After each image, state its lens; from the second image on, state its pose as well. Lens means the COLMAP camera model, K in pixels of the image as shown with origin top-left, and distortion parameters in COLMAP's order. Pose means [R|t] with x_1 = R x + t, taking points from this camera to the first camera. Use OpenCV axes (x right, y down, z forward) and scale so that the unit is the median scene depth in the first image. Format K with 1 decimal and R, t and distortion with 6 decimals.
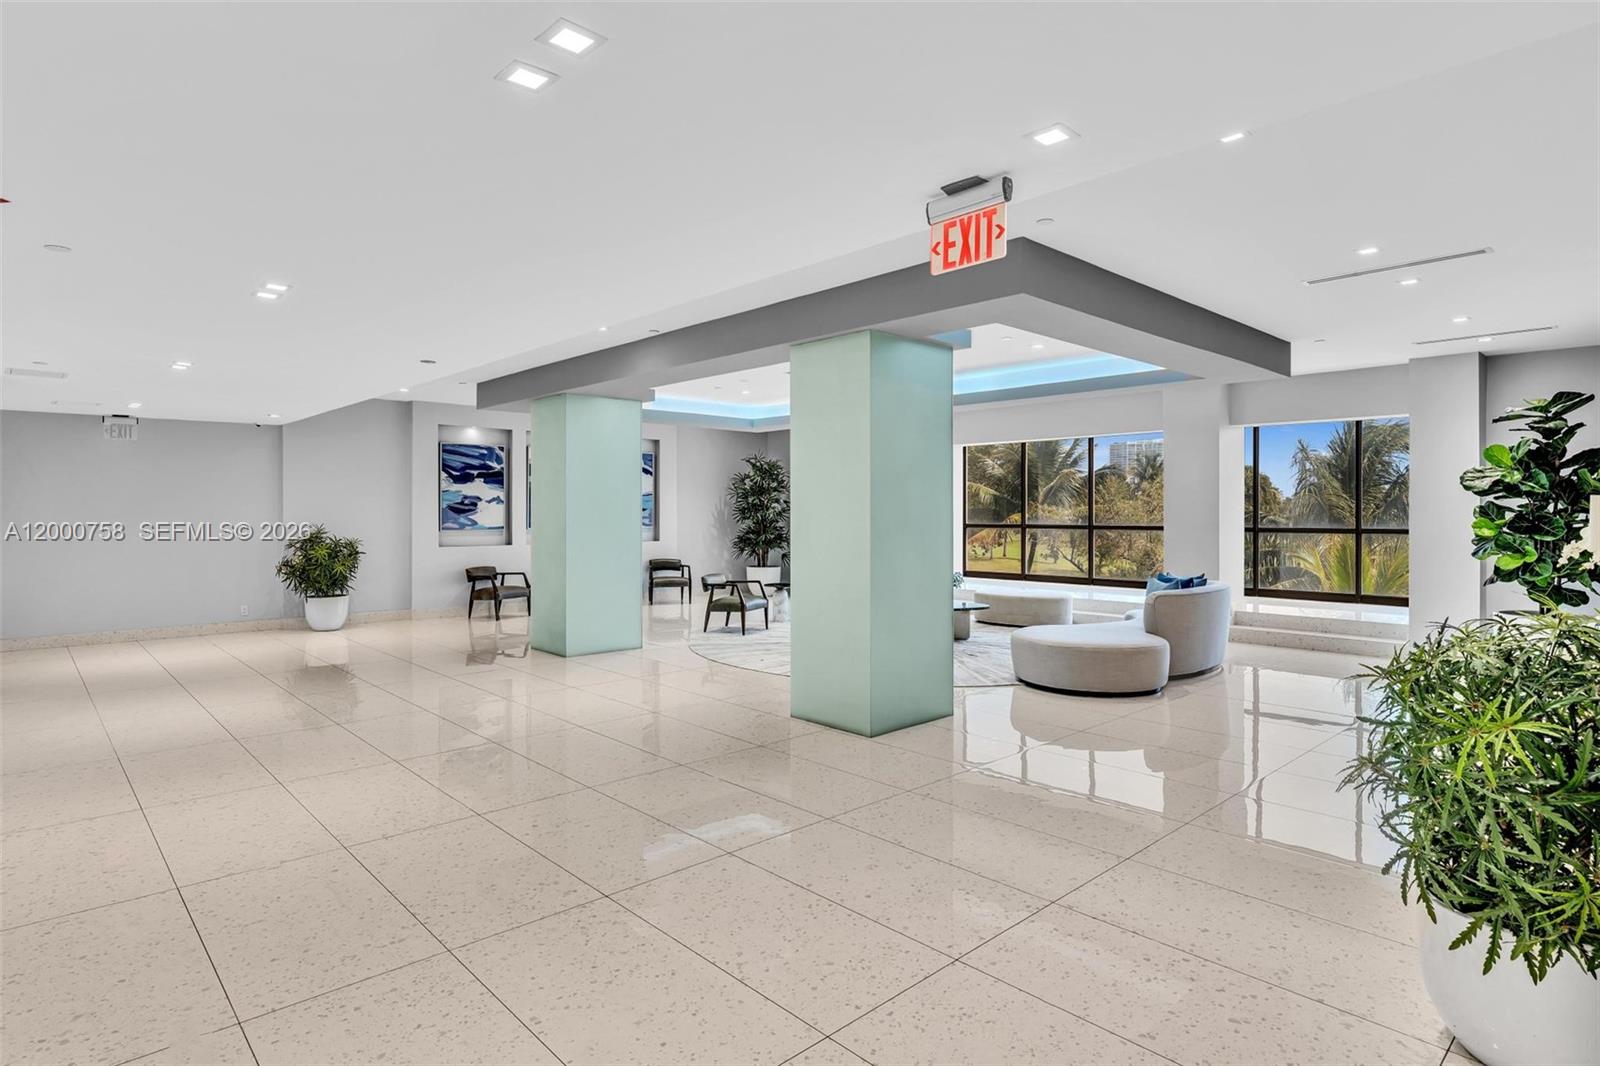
lens RADIAL K [[718.0, 0, 755.7], [0, 718.0, 521.2], [0, 0, 1]] dist [0.000226, -0.000189]
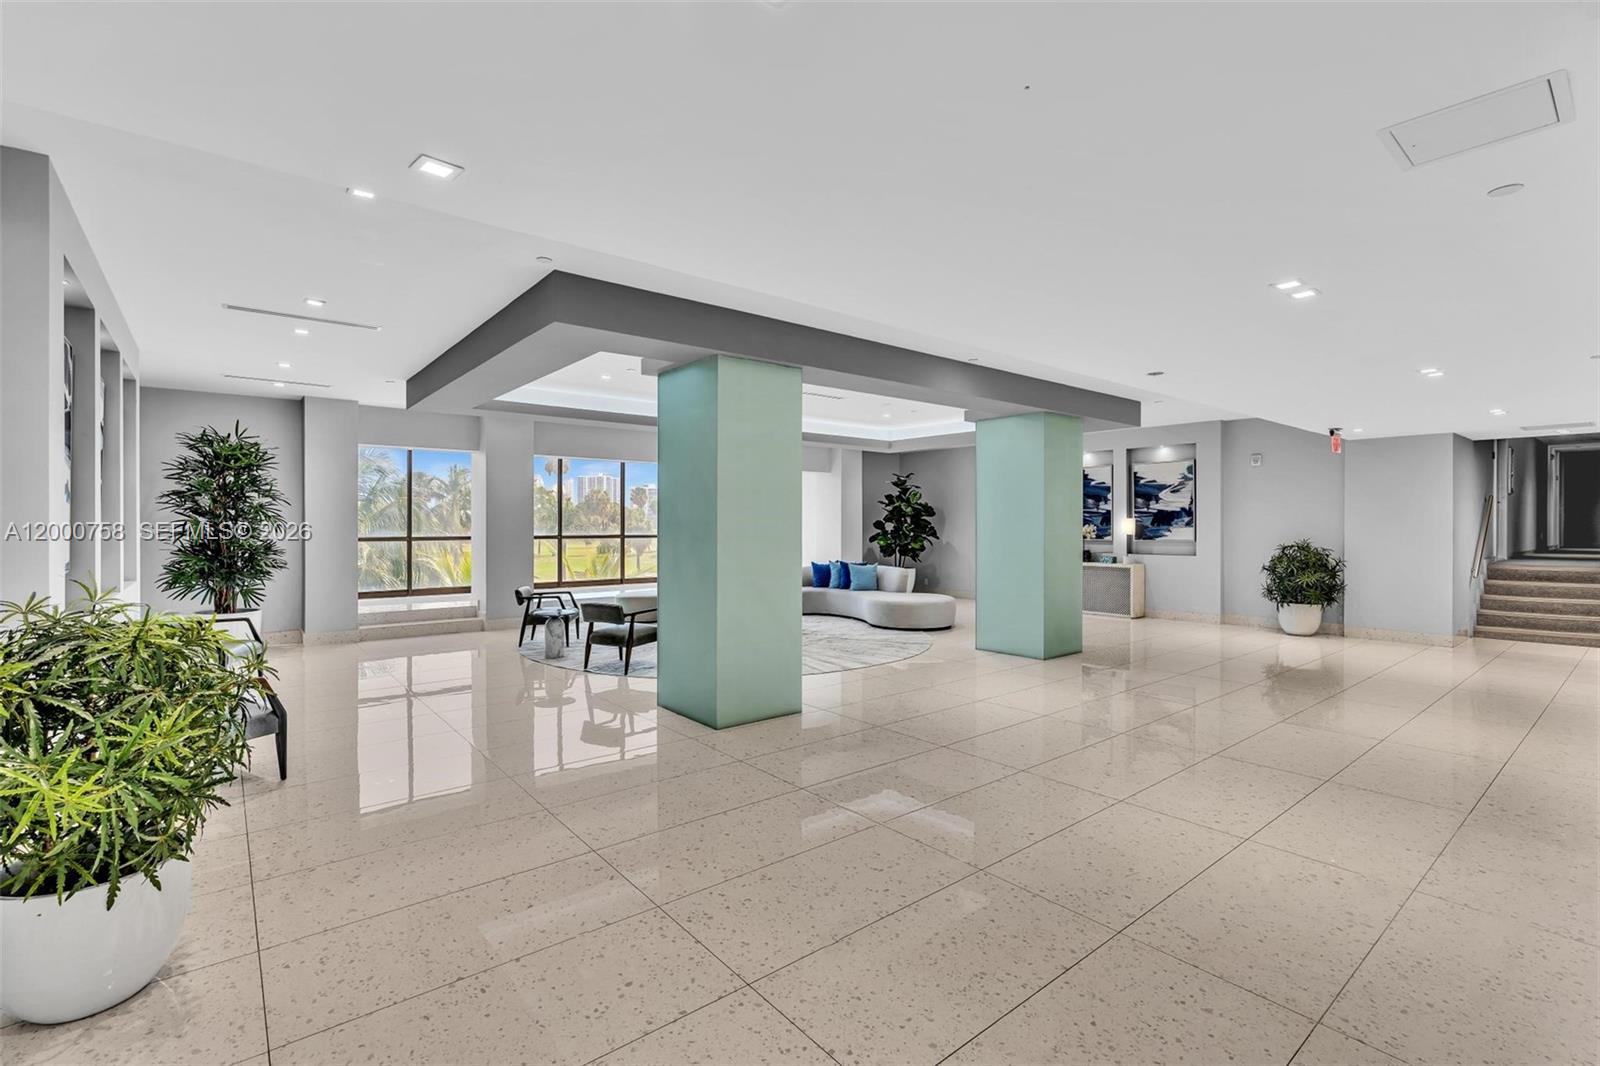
lens RADIAL K [[718.0, 0, 755.7], [0, 718.0, 521.2], [0, 0, 1]] dist [0.000226, -0.000189]
pose [[-0.002427, 0.008118, 0.999964, -1.193395], [0.004858, 0.999955, -0.008107, -0.006578], [-0.999985, 0.004838, -0.002467, 1.318454]]
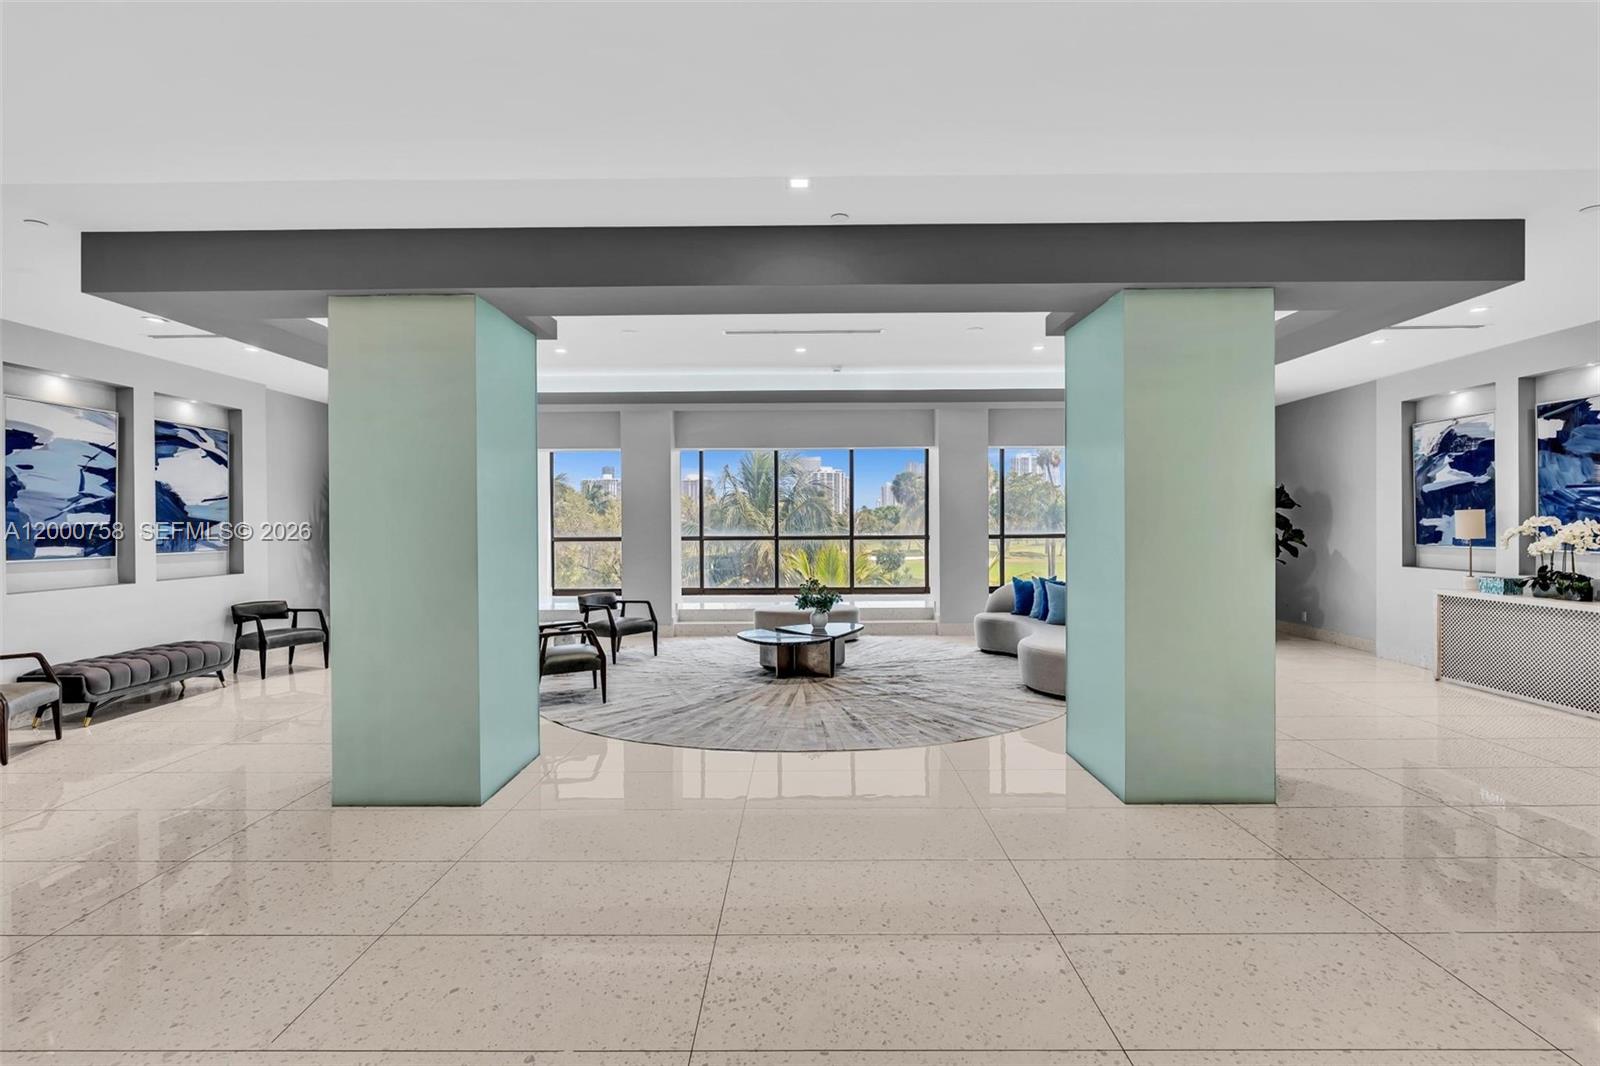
lens RADIAL K [[761.1, 0, 722.1], [0, 761.1, 554.0], [0, 0, 1]] dist [-0.067121, -0.000773]
pose [[0.681901, -0.032779, 0.730710, -0.298221], [0.012682, 0.999375, 0.032996, -0.004321], [-0.731335, -0.013233, 0.681890, 0.252063]]
